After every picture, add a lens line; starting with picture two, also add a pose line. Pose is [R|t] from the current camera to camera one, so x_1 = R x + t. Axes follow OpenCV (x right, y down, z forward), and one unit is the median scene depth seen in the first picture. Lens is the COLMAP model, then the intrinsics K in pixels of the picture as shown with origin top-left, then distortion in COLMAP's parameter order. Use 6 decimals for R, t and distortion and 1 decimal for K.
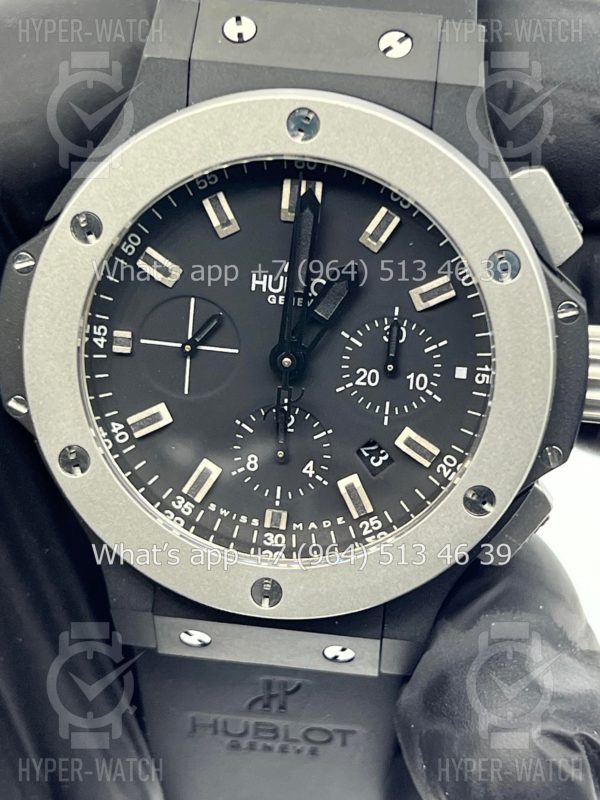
lens RADIAL K [[1882.6, 0, 294.4], [0, 1882.6, 407.1], [0, 0, 1]] dist [0.192273, 0.000000]
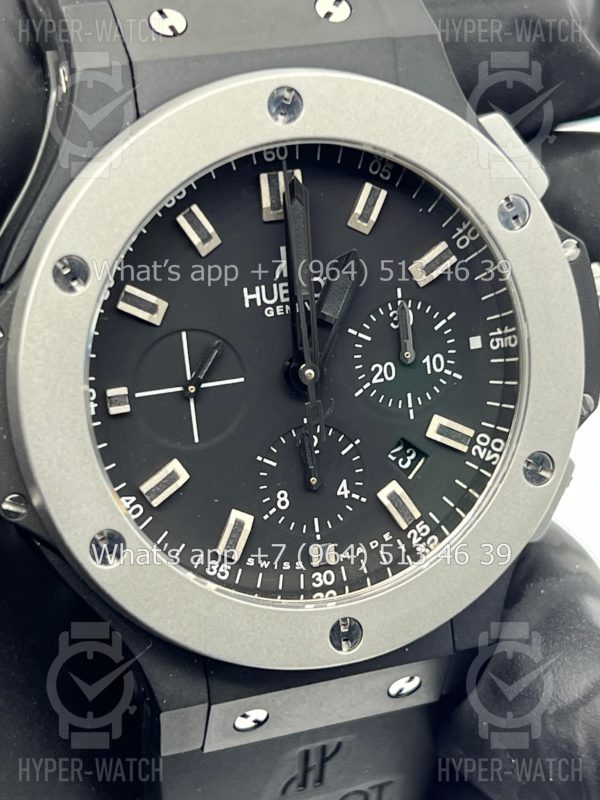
lens RADIAL K [[1882.6, 0, 293.1], [0, 1882.6, 398.1], [0, 0, 1]] dist [0.192273, 0.000000]
pose [[0.897676, -0.240656, 0.369138, -0.338504], [0.267462, 0.963308, -0.022398, 0.004805], [-0.350203, 0.118836, 0.929105, 0.174807]]
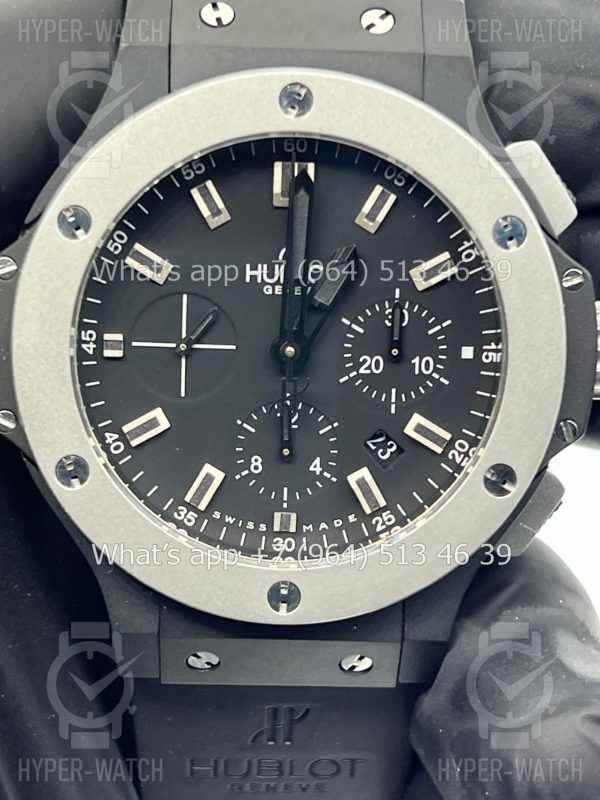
lens RADIAL K [[1882.6, 0, 285.4], [0, 1882.6, 411.5], [0, 0, 1]] dist [0.192273, 0.000000]
pose [[0.992102, -0.067341, 0.105824, -0.108823], [0.077305, 0.992655, -0.093060, 0.094591], [-0.098780, 0.100506, 0.990021, 0.051272]]
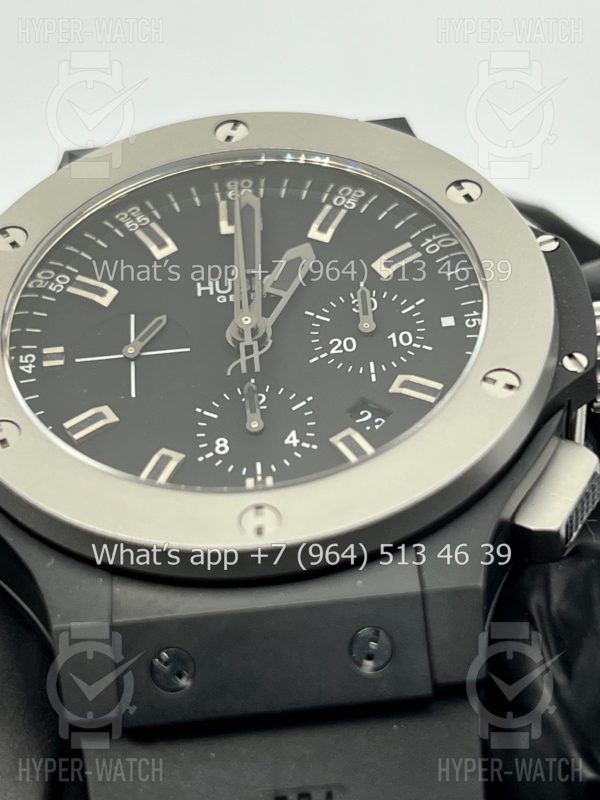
lens RADIAL K [[1882.6, 0, 307.8], [0, 1882.6, 400.9], [0, 0, 1]] dist [0.192273, 0.000000]
pose [[0.988408, -0.102079, 0.112379, -0.076203], [0.150616, 0.566271, -0.810341, 0.692752], [0.019081, 0.817873, 0.575082, 0.528002]]
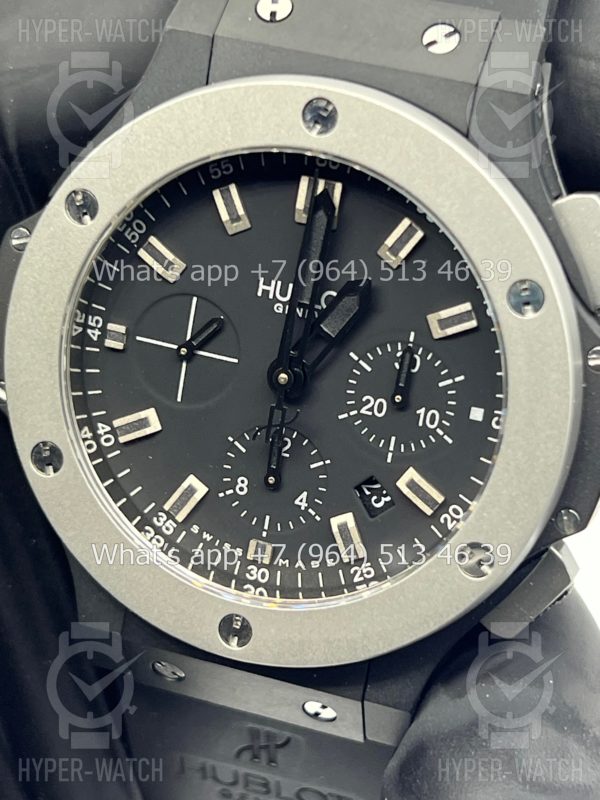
lens RADIAL K [[1882.6, 0, 302.8], [0, 1882.6, 397.9], [0, 0, 1]] dist [0.192273, 0.000000]
pose [[0.979651, 0.118974, -0.161648, 0.149996], [-0.122859, 0.992322, -0.014216, -0.003096], [0.158715, 0.033786, 0.986746, 0.112720]]
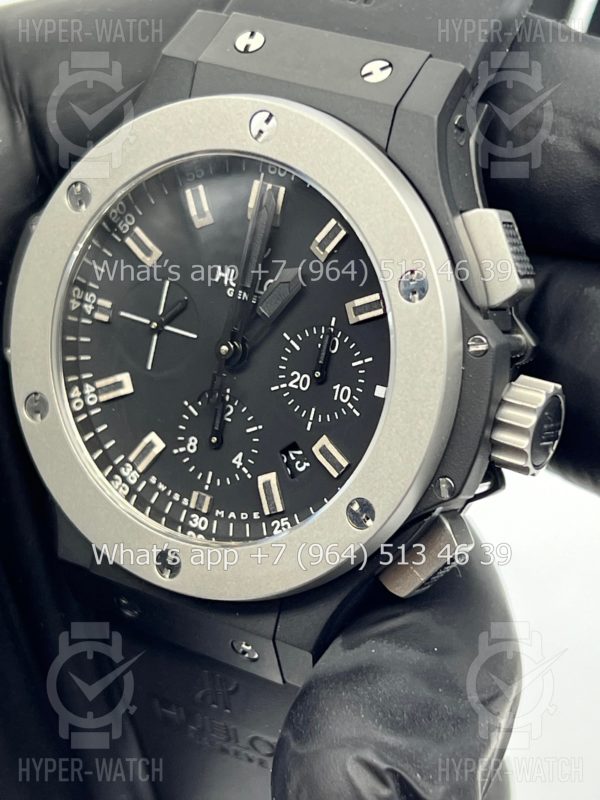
lens RADIAL K [[1882.6, 0, 296.4], [0, 1882.6, 403.5], [0, 0, 1]] dist [0.192273, 0.000000]
pose [[0.911775, 0.182305, -0.368010, 0.422517], [-0.226046, 0.970901, -0.079082, 0.078915], [0.342884, 0.155292, 0.926453, 0.038881]]
